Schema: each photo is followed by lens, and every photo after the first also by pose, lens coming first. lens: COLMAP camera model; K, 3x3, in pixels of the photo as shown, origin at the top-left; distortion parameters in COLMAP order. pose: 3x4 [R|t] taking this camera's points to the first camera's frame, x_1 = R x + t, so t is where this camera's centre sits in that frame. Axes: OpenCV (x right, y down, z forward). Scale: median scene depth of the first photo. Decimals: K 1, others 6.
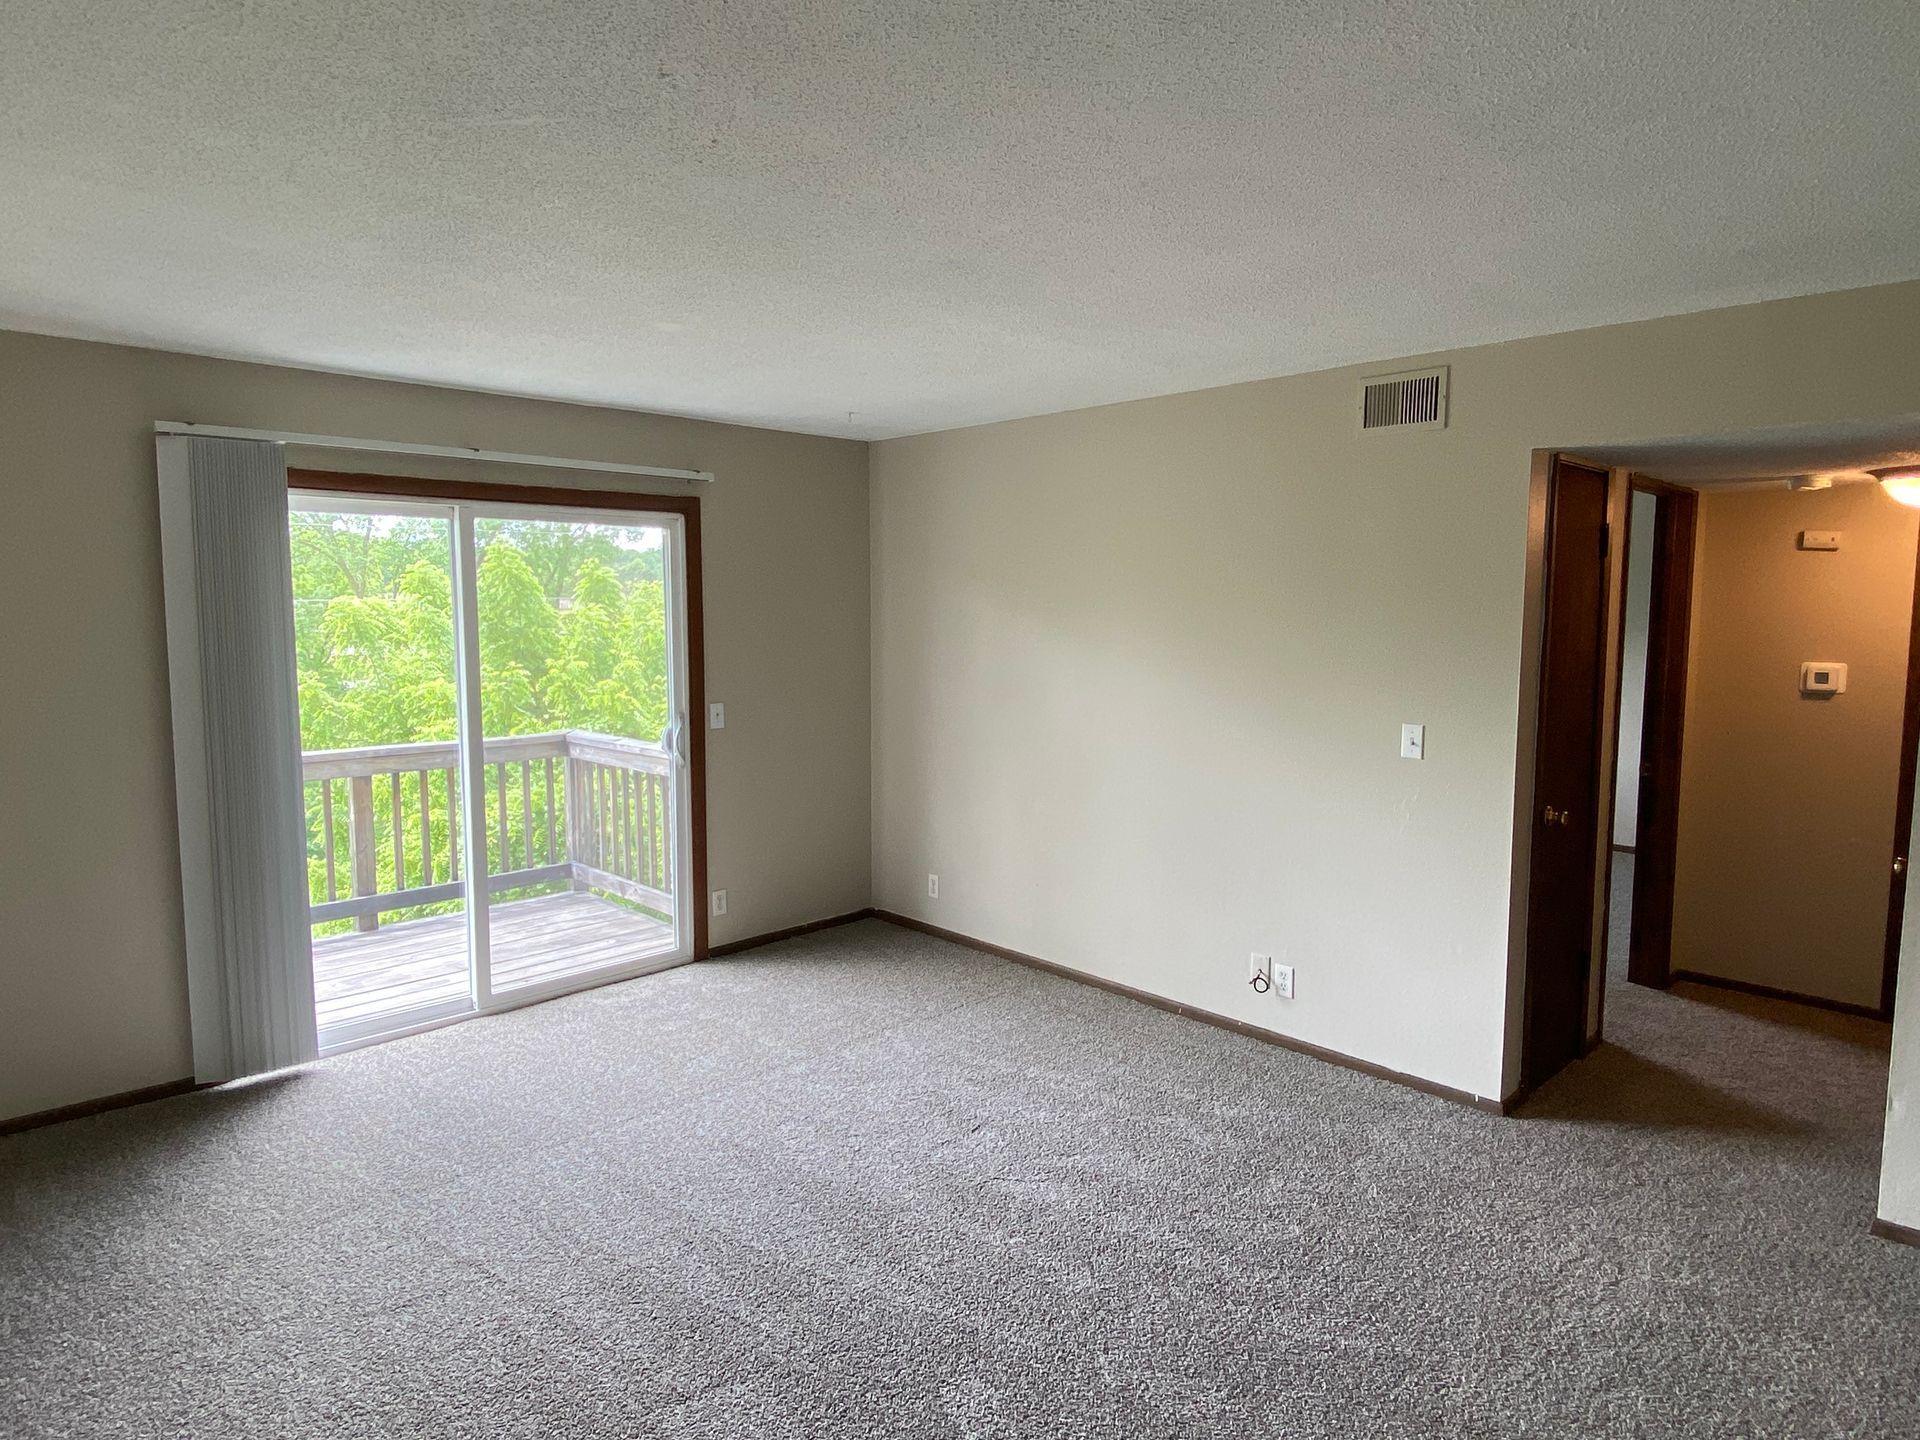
lens RADIAL K [[1035.3, 0, 960.0], [0, 1035.3, 720.0], [0, 0, 1]] dist [-0.000028, -0.031216]
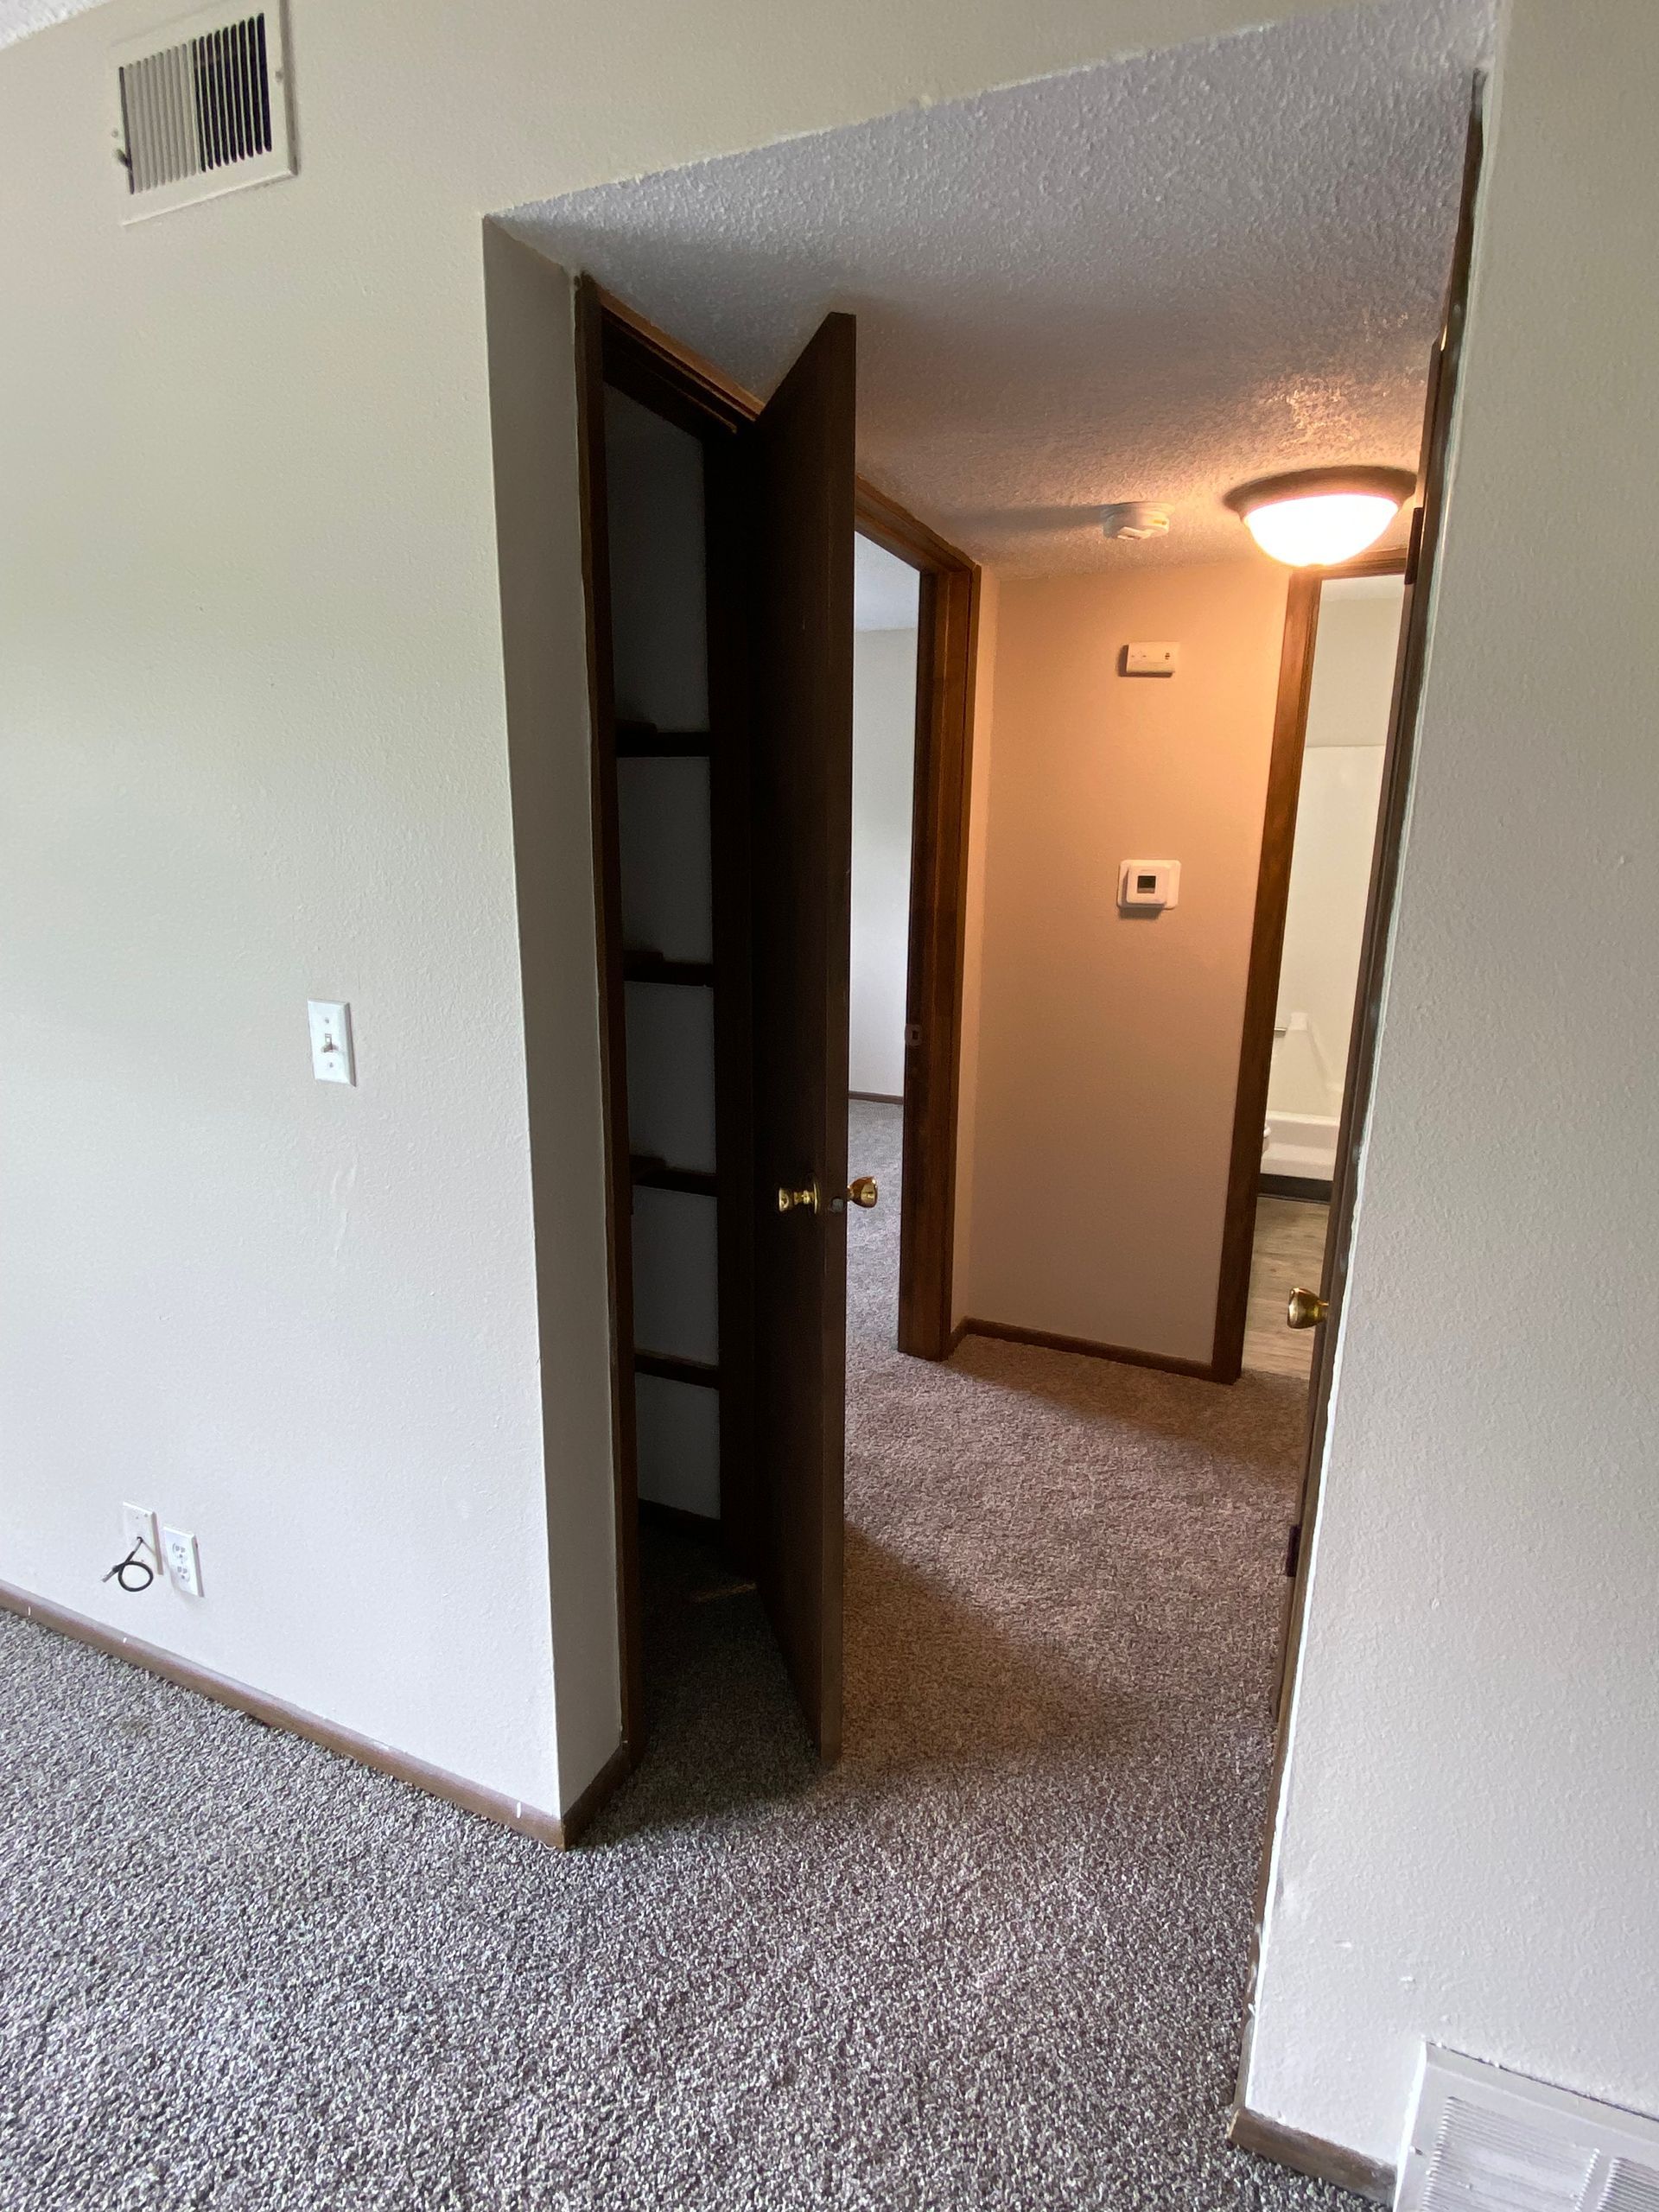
lens RADIAL K [[1126.4, 0, 829.5], [0, 1126.4, 1106.0], [0, 0, 1]] dist [-0.000647, -0.013228]
pose [[0.908299, -0.083927, 0.409817, 0.383640], [0.024181, 0.988563, 0.148855, -0.014438], [-0.417623, -0.125295, 0.899940, 0.452921]]
